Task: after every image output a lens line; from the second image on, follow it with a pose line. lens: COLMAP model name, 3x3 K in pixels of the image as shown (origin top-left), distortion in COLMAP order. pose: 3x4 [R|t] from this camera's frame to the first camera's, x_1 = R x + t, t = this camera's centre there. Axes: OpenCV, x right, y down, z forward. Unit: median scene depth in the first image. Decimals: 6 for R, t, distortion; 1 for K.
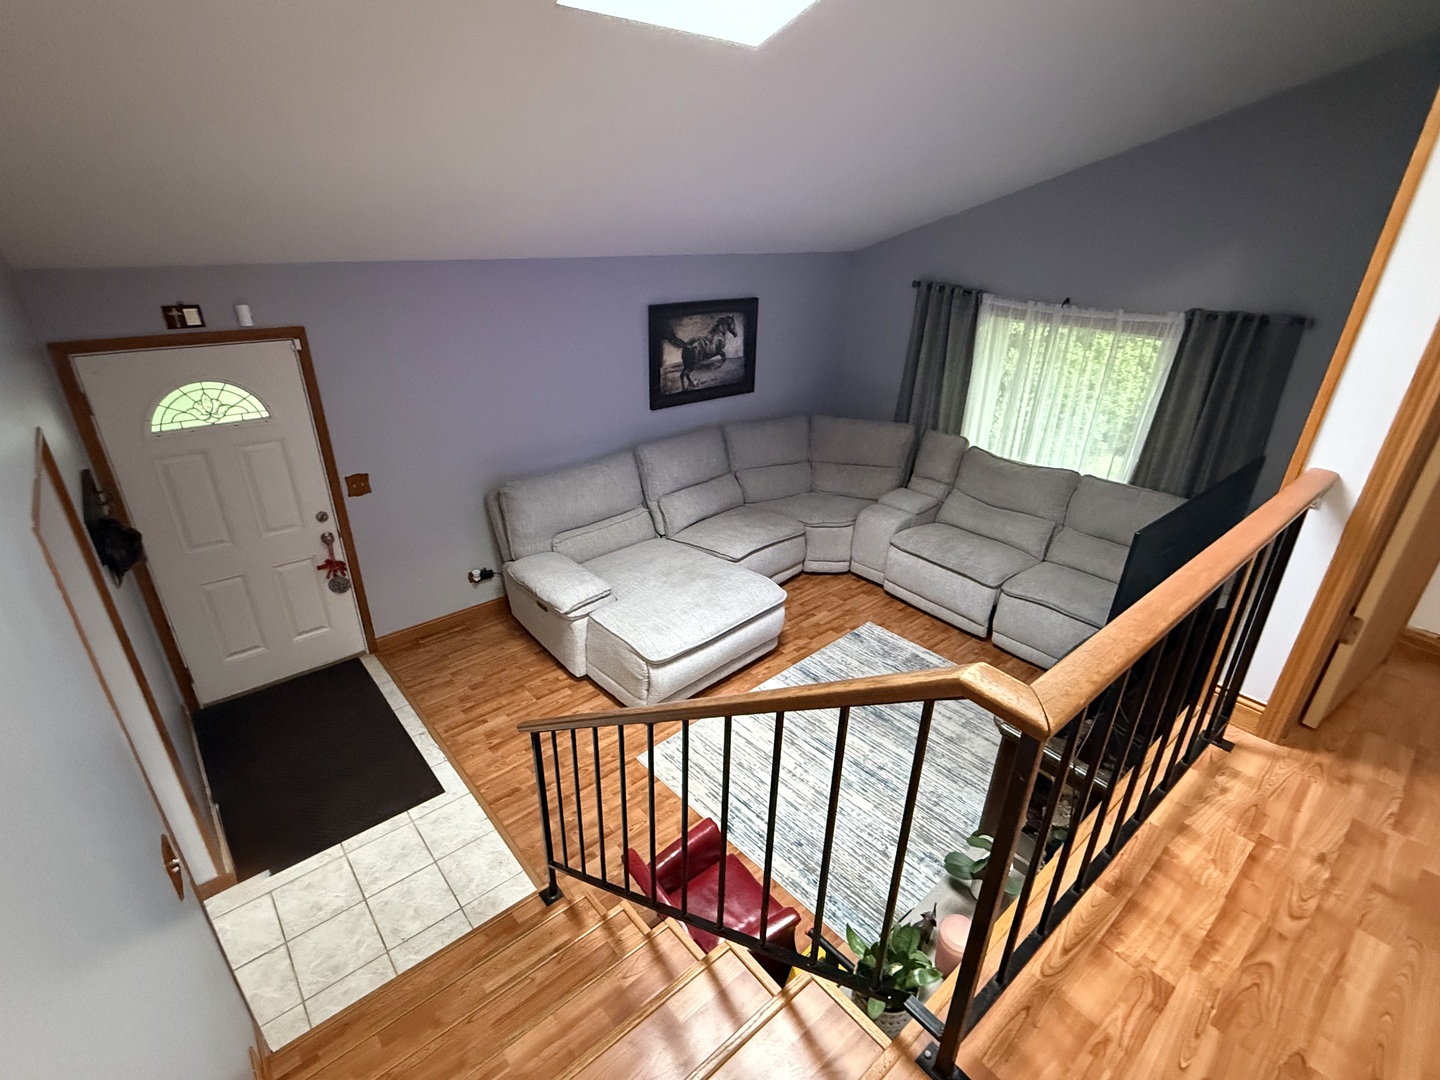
lens RADIAL K [[689.9, 0, 720.0], [0, 689.9, 540.0], [0, 0, 1]] dist [-0.000811, -0.000068]
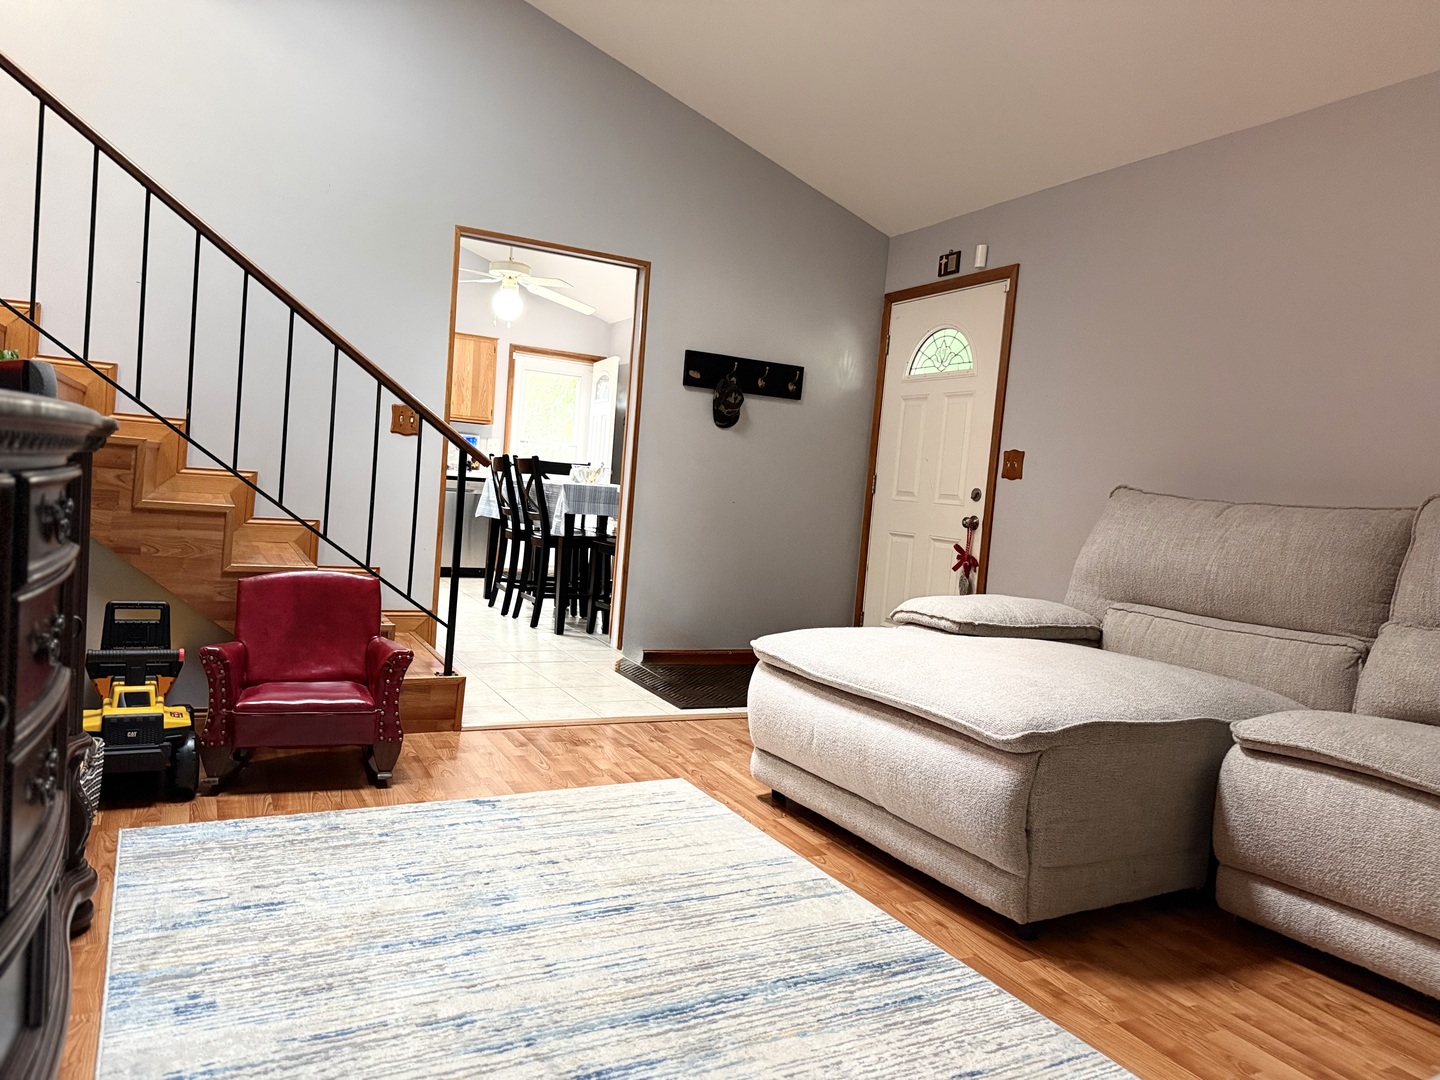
lens RADIAL K [[996.3, 0, 720.0], [0, 996.3, 540.0], [0, 0, 1]] dist [0.116224, 0.000386]
pose [[-0.227804, 0.026017, -0.973359, 0.531378], [-0.480701, 0.866327, 0.135659, -0.001979], [0.846777, 0.498798, -0.184847, 0.796116]]
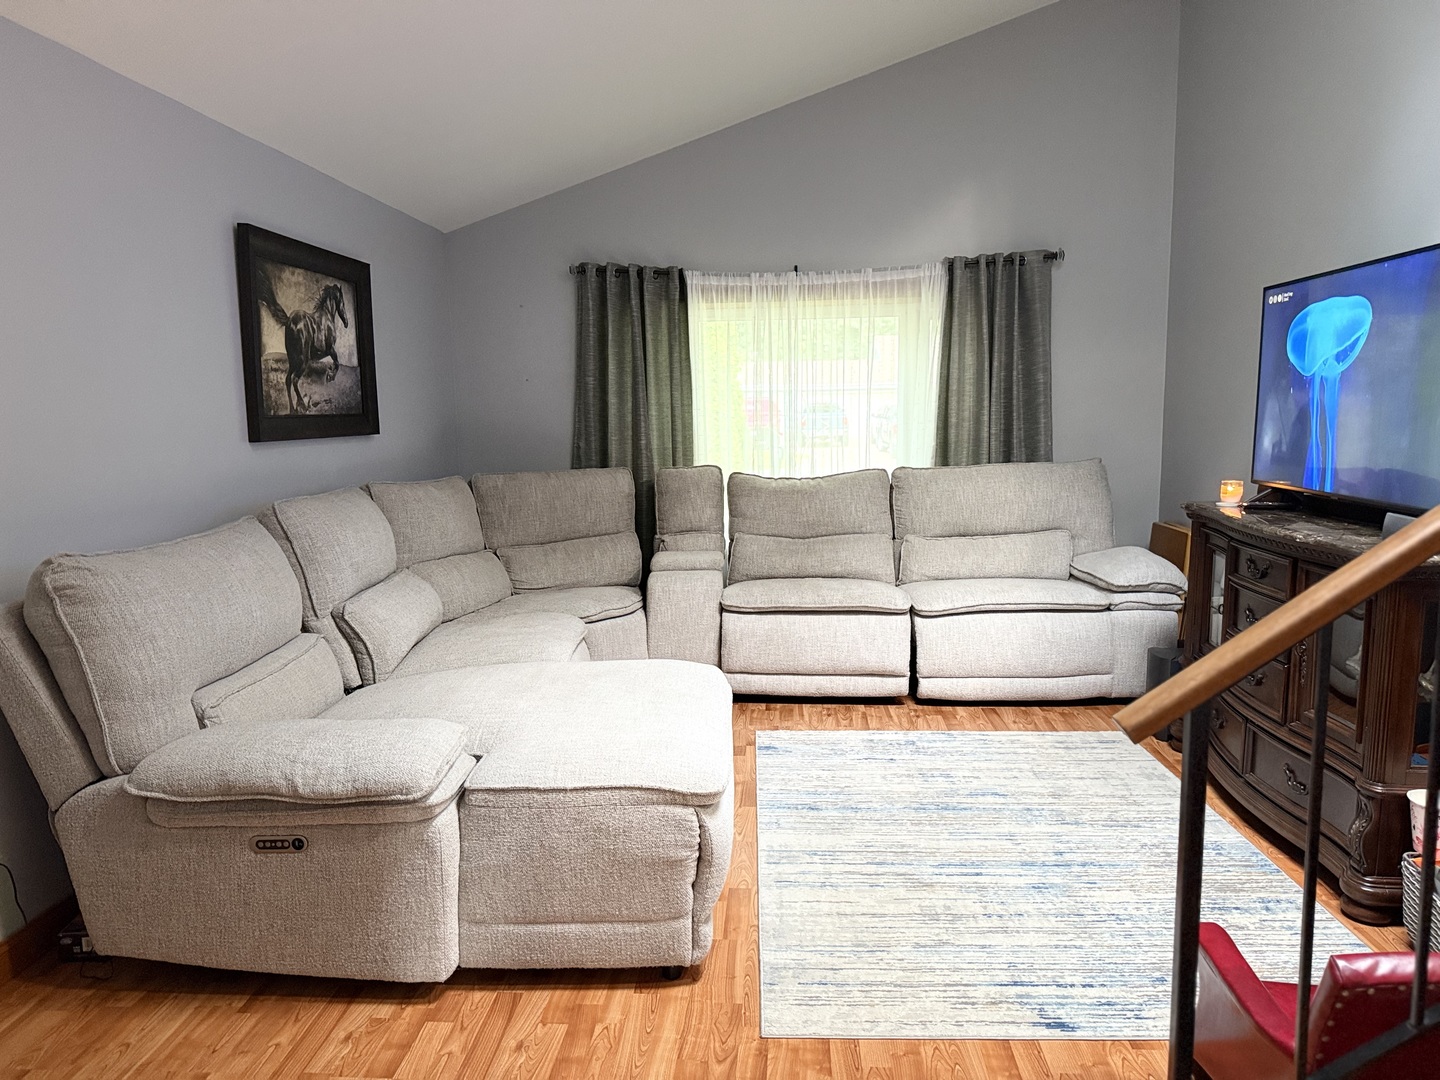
lens RADIAL K [[1002.7, 0, 720.0], [0, 1002.7, 540.0], [0, 0, 1]] dist [0.012437, 0.000774]
pose [[0.698821, -0.122036, 0.704809, -0.386269], [0.325723, 0.931542, -0.161661, 0.092355], [-0.636831, 0.342545, 0.690731, 0.362138]]
